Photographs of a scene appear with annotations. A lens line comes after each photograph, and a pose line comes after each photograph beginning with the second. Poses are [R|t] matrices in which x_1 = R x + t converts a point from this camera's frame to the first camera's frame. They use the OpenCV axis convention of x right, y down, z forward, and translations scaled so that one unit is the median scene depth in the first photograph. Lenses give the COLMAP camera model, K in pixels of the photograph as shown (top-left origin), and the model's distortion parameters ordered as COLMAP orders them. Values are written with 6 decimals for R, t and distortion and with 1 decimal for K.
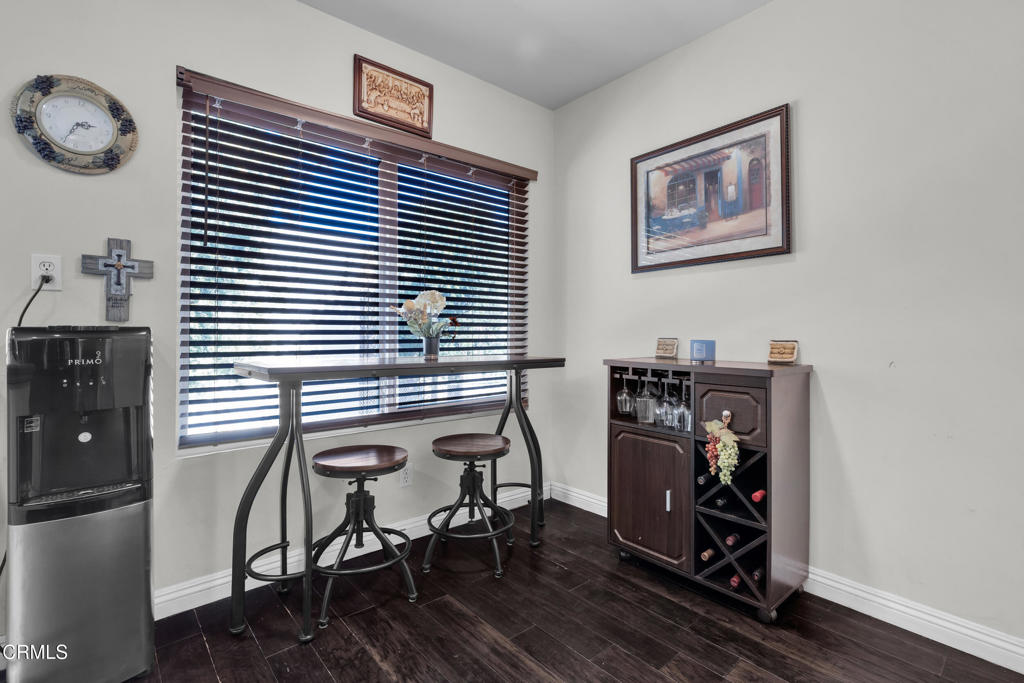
lens RADIAL K [[472.0, 0, 512.0], [0, 472.0, 337.8], [0, 0, 1]] dist [-0.002329, 0.000349]
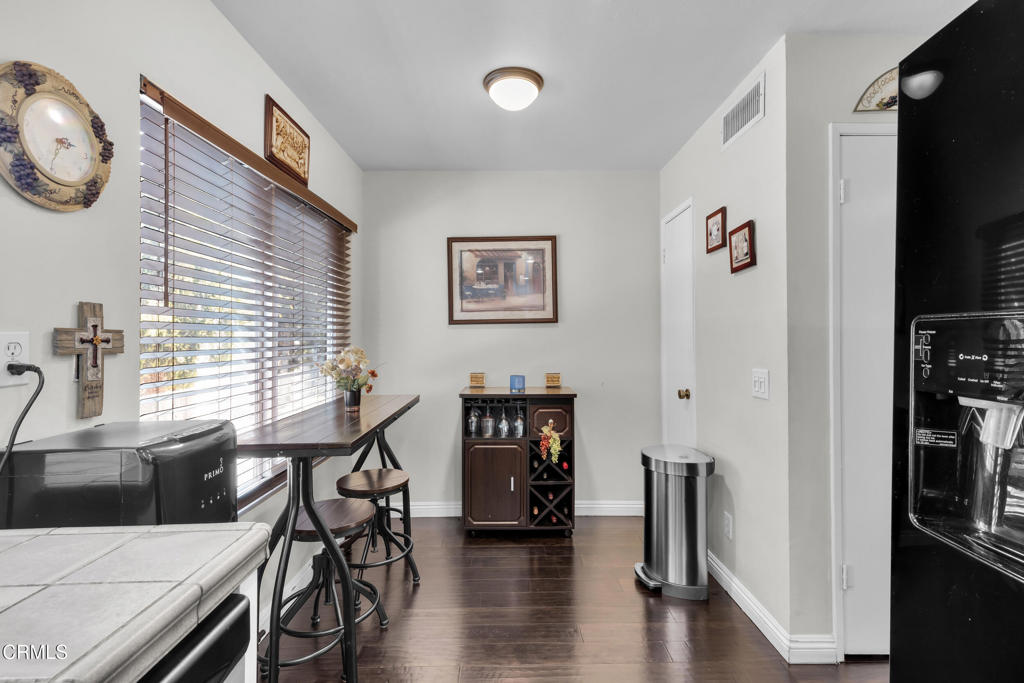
lens RADIAL K [[472.0, 0, 507.8], [0, 472.0, 340.5], [0, 0, 1]] dist [-0.002329, 0.000349]
pose [[0.635118, -0.014009, 0.772288, -0.842704], [0.012644, 0.999890, 0.007739, -0.127690], [-0.772312, 0.004850, 0.635225, 0.043884]]
